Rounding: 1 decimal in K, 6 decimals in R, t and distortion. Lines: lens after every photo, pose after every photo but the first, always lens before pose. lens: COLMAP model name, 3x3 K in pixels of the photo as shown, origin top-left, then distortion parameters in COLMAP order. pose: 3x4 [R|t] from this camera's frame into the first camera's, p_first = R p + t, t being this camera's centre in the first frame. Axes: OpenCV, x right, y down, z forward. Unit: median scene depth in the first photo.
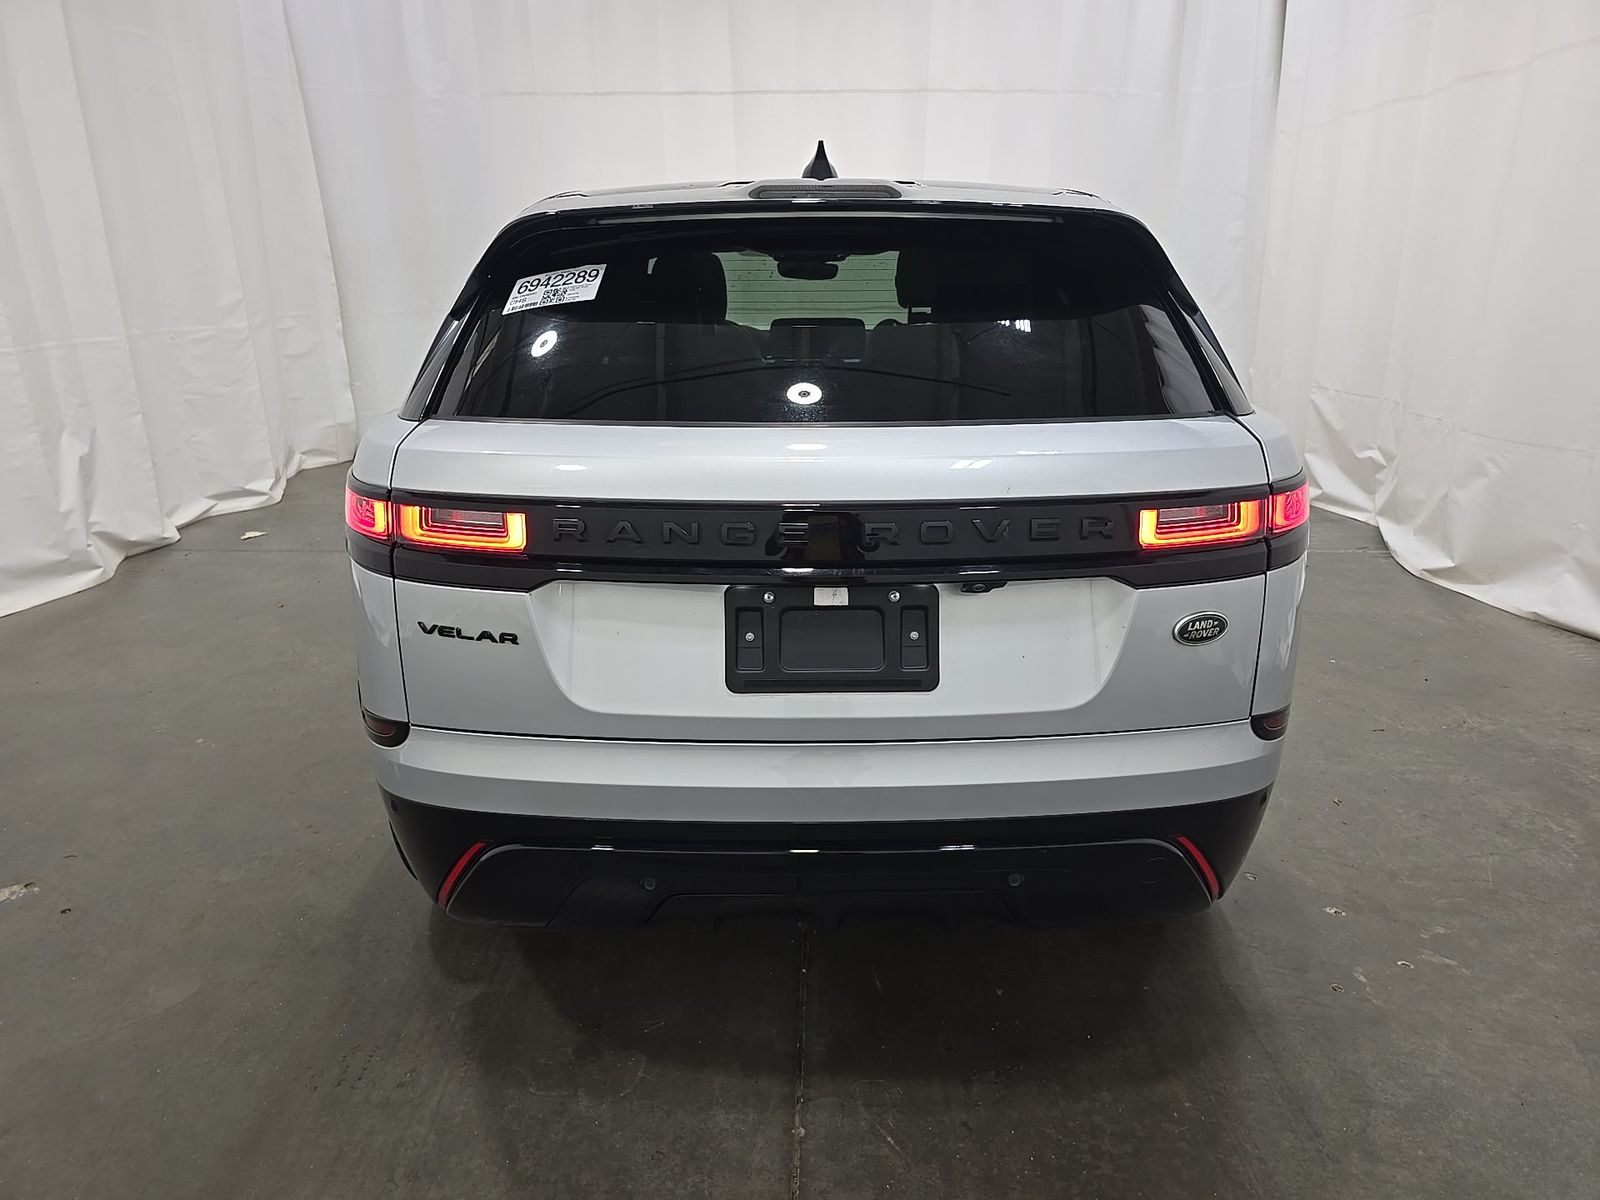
lens RADIAL K [[1085.6, 0, 801.3], [0, 1085.6, 608.4], [0, 0, 1]] dist [0.018851, -0.015618]
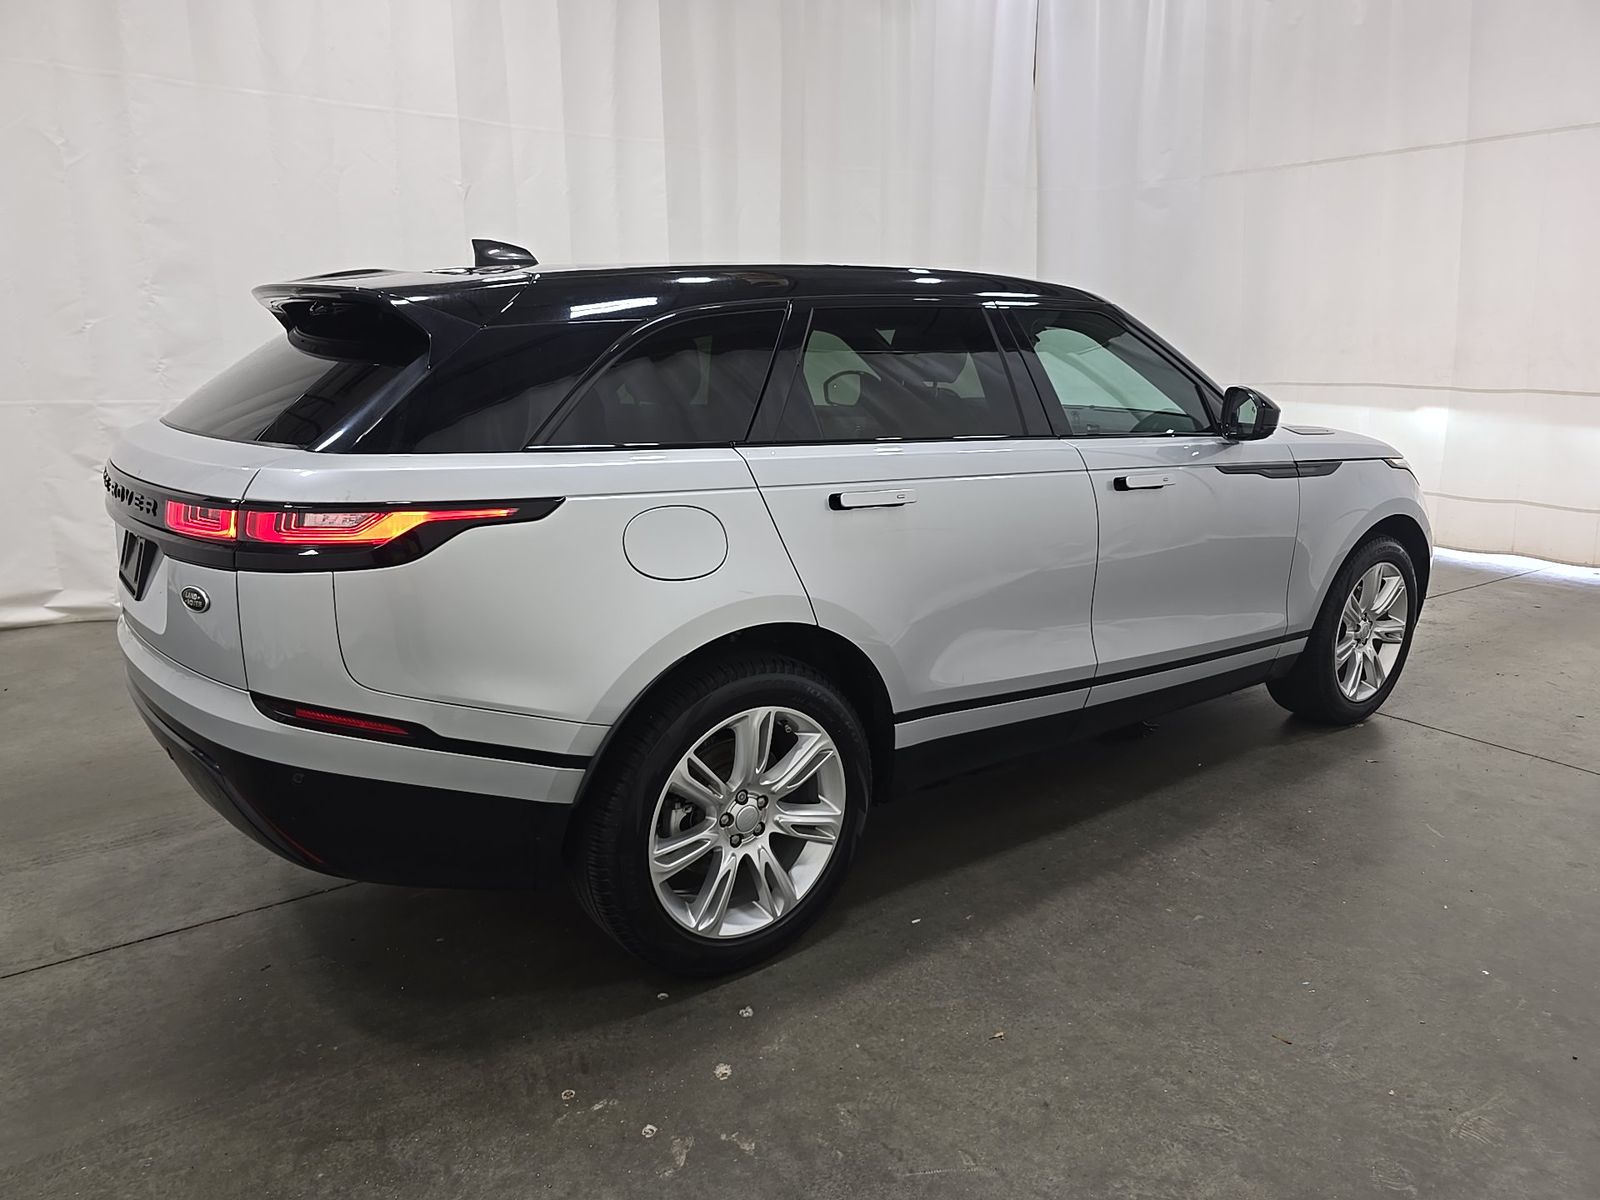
lens RADIAL K [[1085.6, 0, 804.9], [0, 1085.6, 599.0], [0, 0, 1]] dist [0.018851, -0.015618]
pose [[0.597610, 0.192091, -0.778437, 1.322524], [-0.248904, 0.967357, 0.047625, -0.166999], [0.762174, 0.165295, 0.625914, 0.522951]]
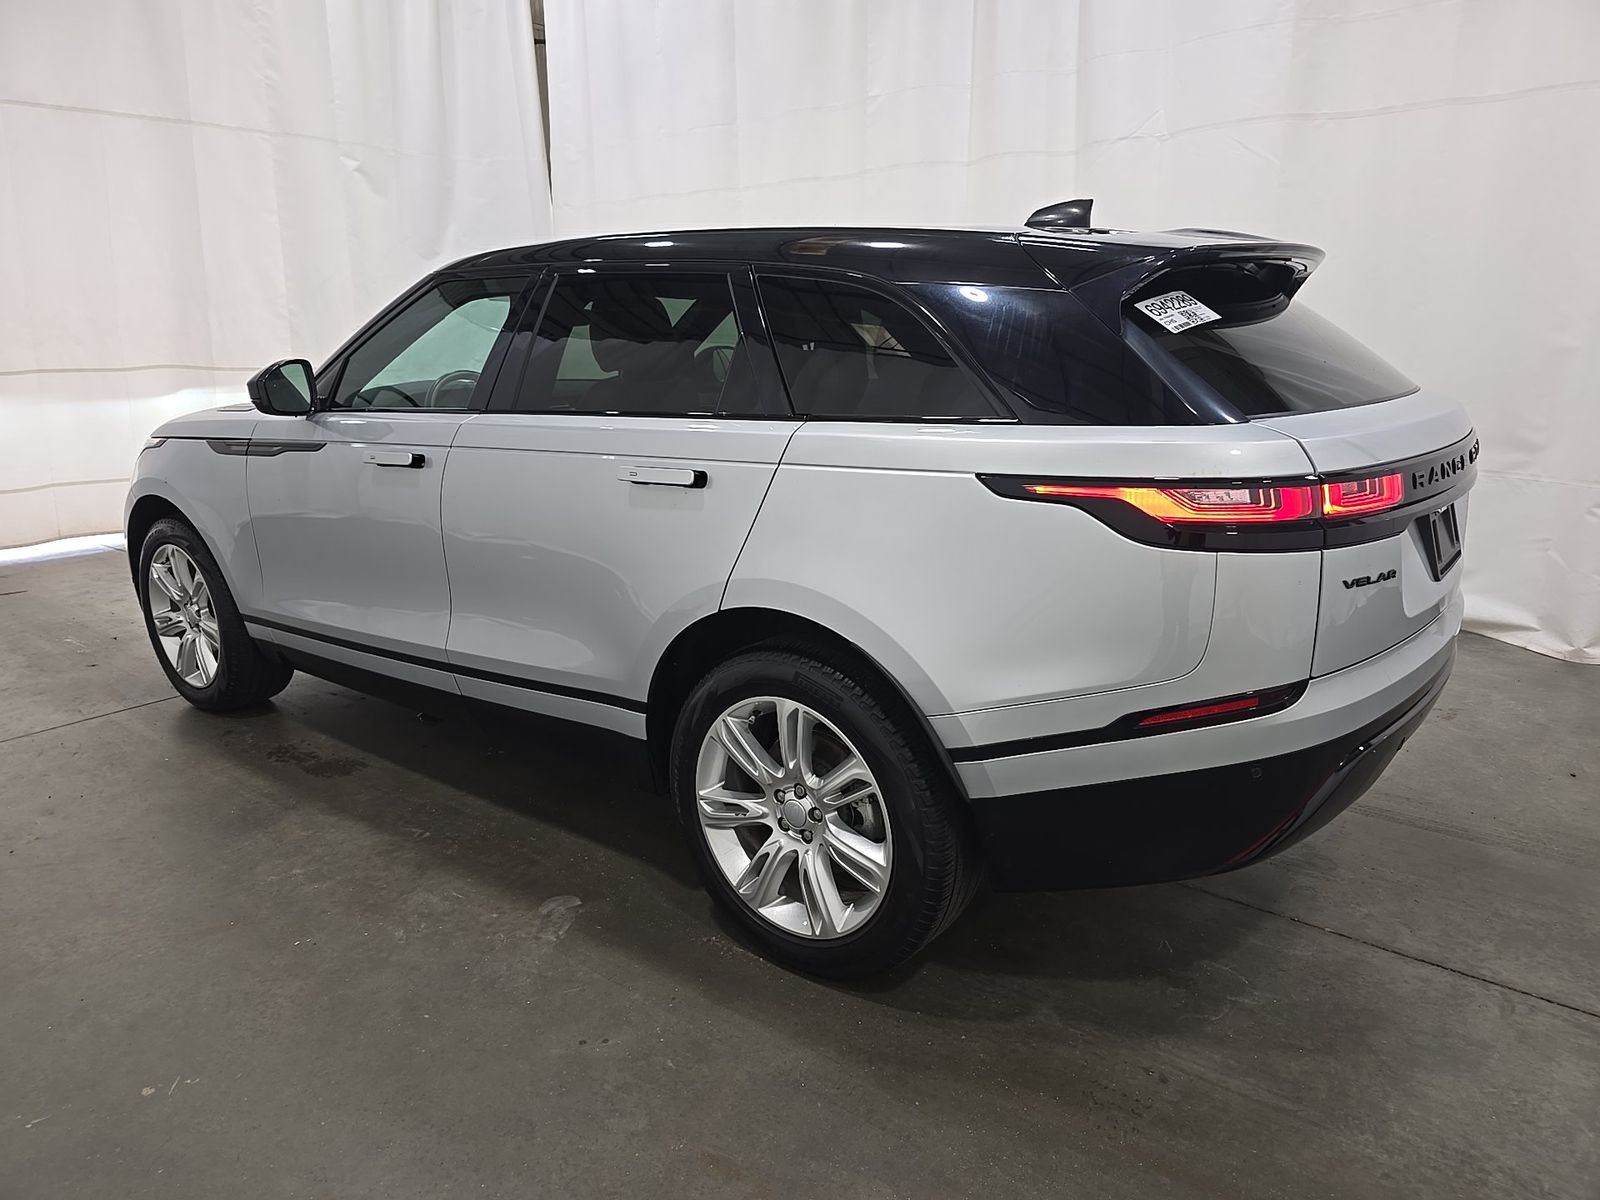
lens RADIAL K [[1085.6, 0, 810.3], [0, 1085.6, 604.7], [0, 0, 1]] dist [0.018851, -0.015618]
pose [[0.614862, -0.205040, 0.761514, -1.169386], [0.248363, 0.966820, 0.059786, -0.128490], [-0.748505, 0.152372, 0.645386, 0.482563]]
